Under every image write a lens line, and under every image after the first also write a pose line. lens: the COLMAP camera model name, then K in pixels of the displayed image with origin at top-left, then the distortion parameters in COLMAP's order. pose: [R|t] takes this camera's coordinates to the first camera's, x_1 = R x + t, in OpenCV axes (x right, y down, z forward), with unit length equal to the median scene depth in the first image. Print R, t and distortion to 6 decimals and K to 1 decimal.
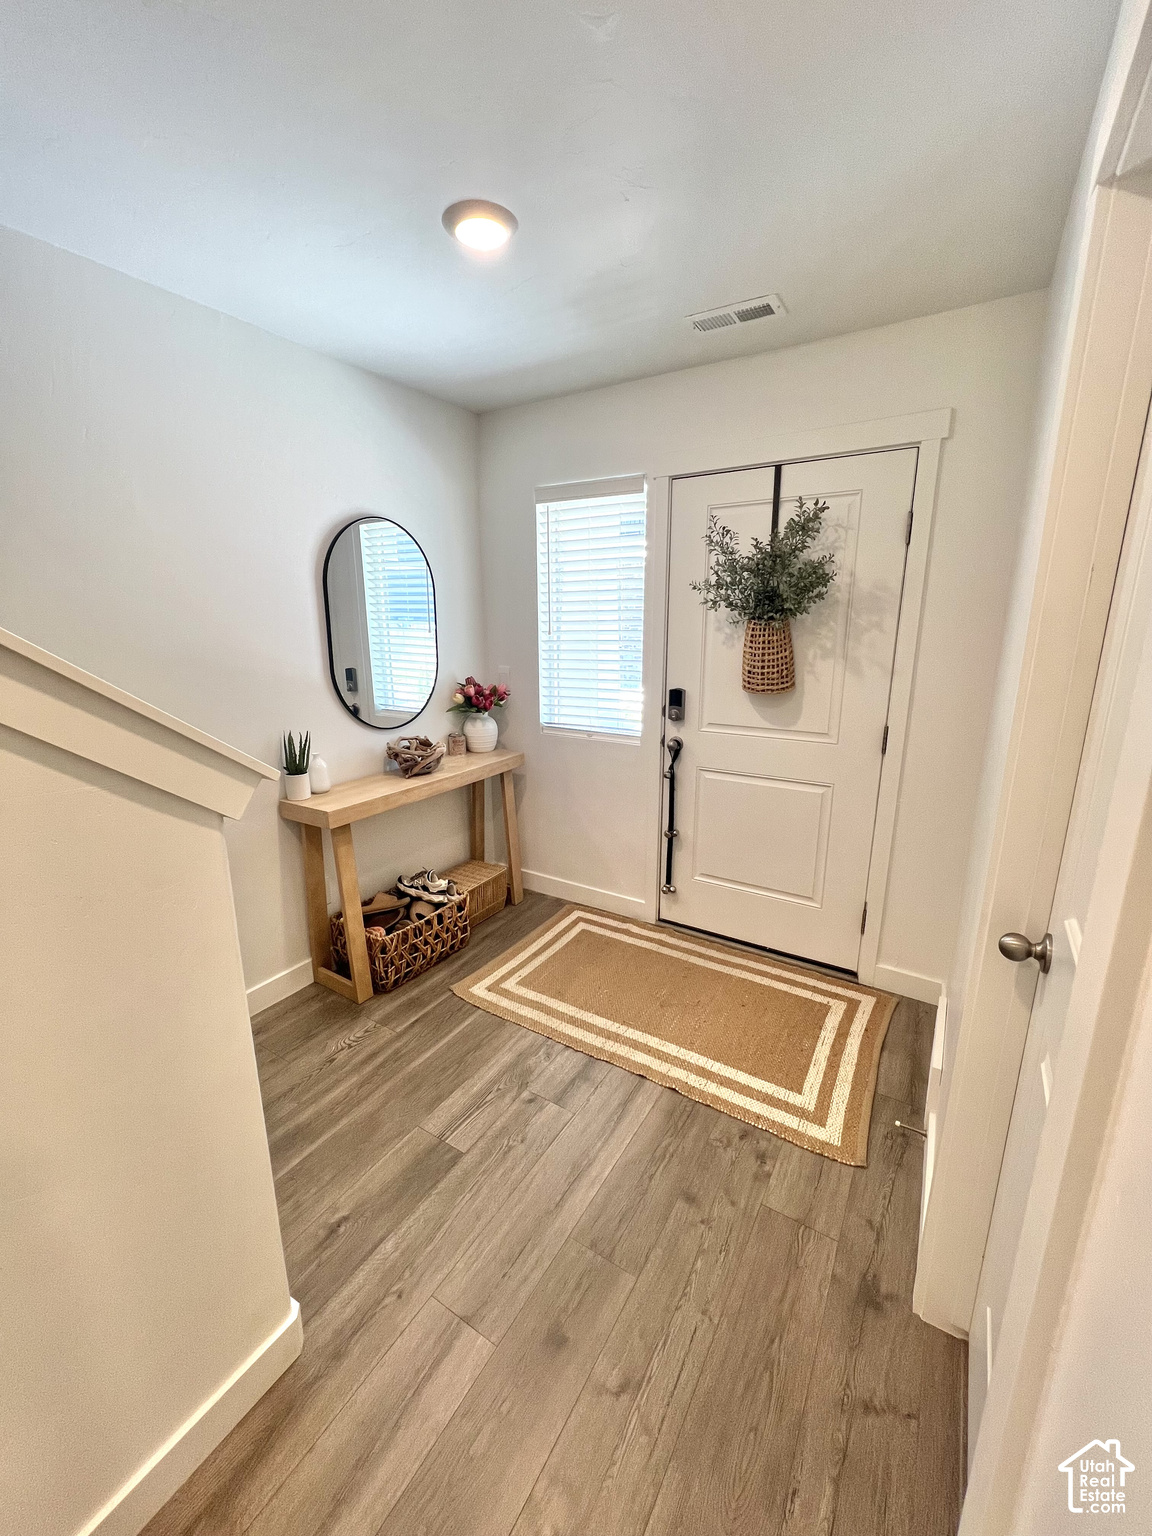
lens RADIAL K [[612.9, 0, 576.0], [0, 612.9, 768.0], [0, 0, 1]] dist [0.000530, 0.000094]
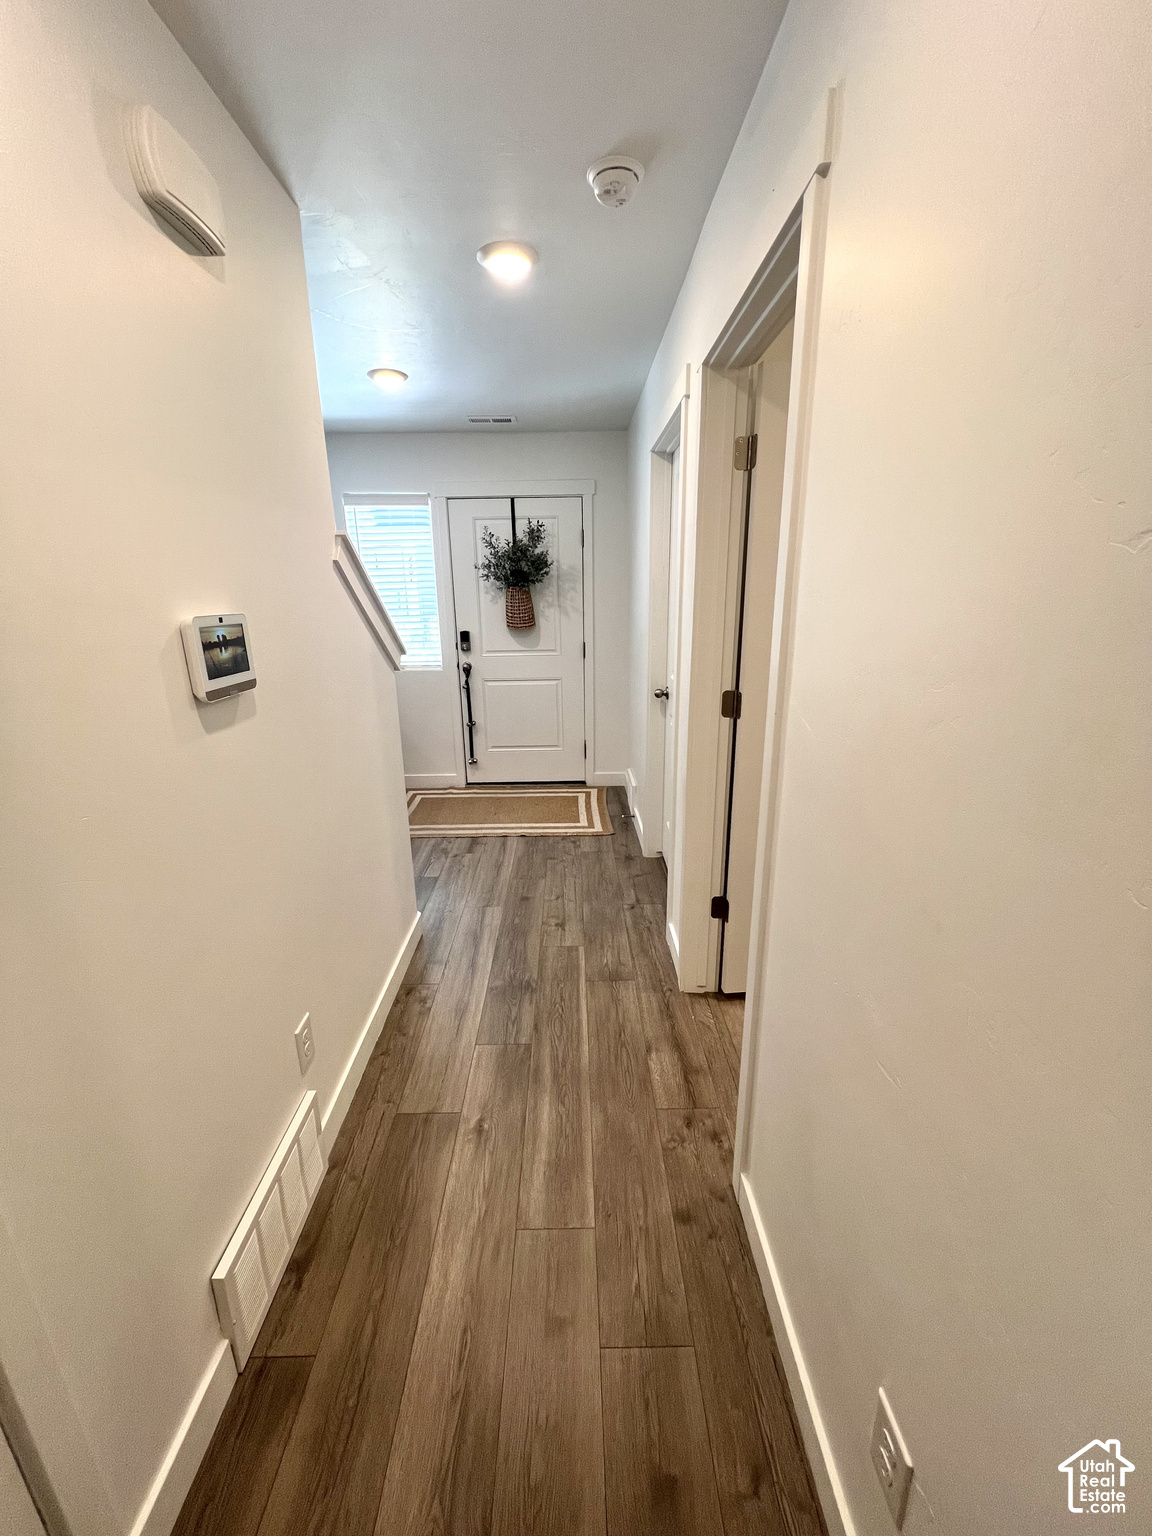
lens RADIAL K [[612.9, 0, 576.0], [0, 612.9, 768.0], [0, 0, 1]] dist [0.000530, 0.000094]
pose [[0.843647, -0.161023, 0.512184, -0.570705], [0.138212, 0.986950, 0.082626, 0.161300], [-0.518804, 0.001083, 0.854892, -0.633274]]
